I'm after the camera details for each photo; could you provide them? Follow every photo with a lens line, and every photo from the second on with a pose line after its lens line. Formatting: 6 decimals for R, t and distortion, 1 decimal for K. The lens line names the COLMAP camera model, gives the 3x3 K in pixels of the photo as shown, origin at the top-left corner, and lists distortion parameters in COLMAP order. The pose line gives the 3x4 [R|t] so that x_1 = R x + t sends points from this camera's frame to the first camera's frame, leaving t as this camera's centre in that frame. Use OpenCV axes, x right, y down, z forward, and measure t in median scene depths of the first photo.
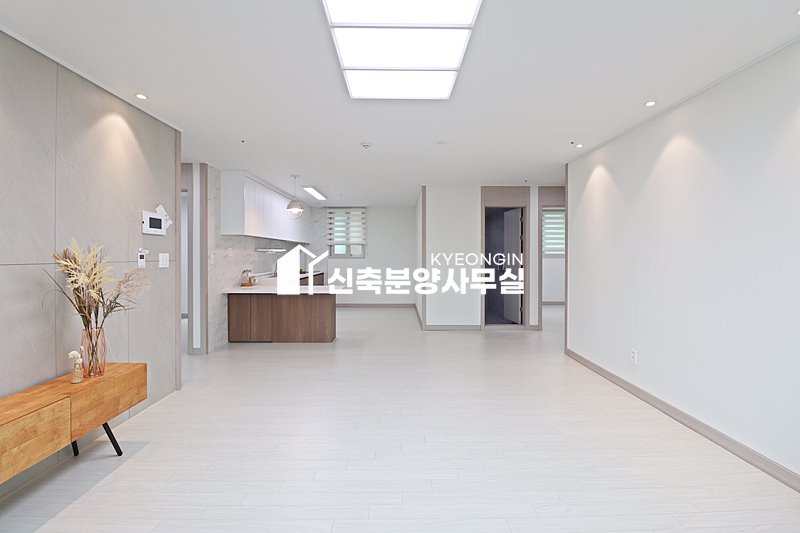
lens RADIAL K [[368.6, 0, 401.6], [0, 368.6, 260.5], [0, 0, 1]] dist [0.000605, -0.012693]
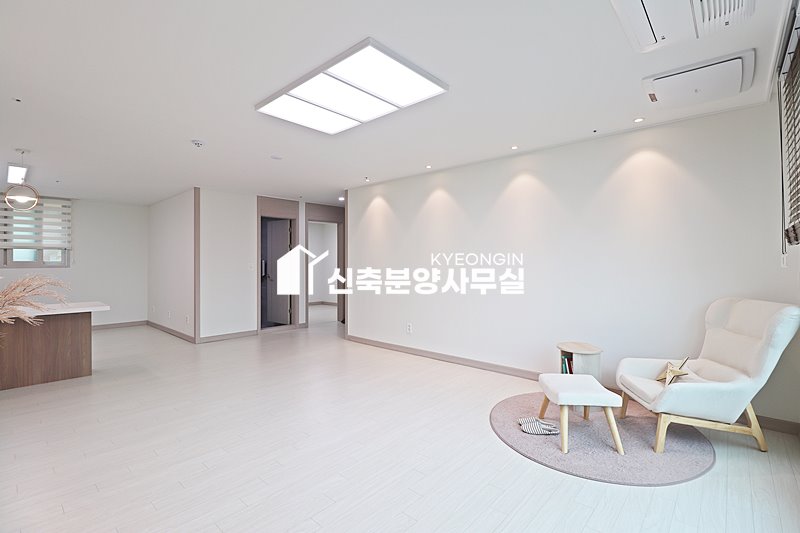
lens RADIAL K [[368.6, 0, 401.6], [0, 368.6, 260.5], [0, 0, 1]] dist [0.000605, -0.012693]
pose [[0.678273, 0.000940, 0.734810, -0.269342], [0.015370, 0.999762, -0.015466, 0.003484], [-0.734650, 0.021784, 0.678097, -0.000863]]
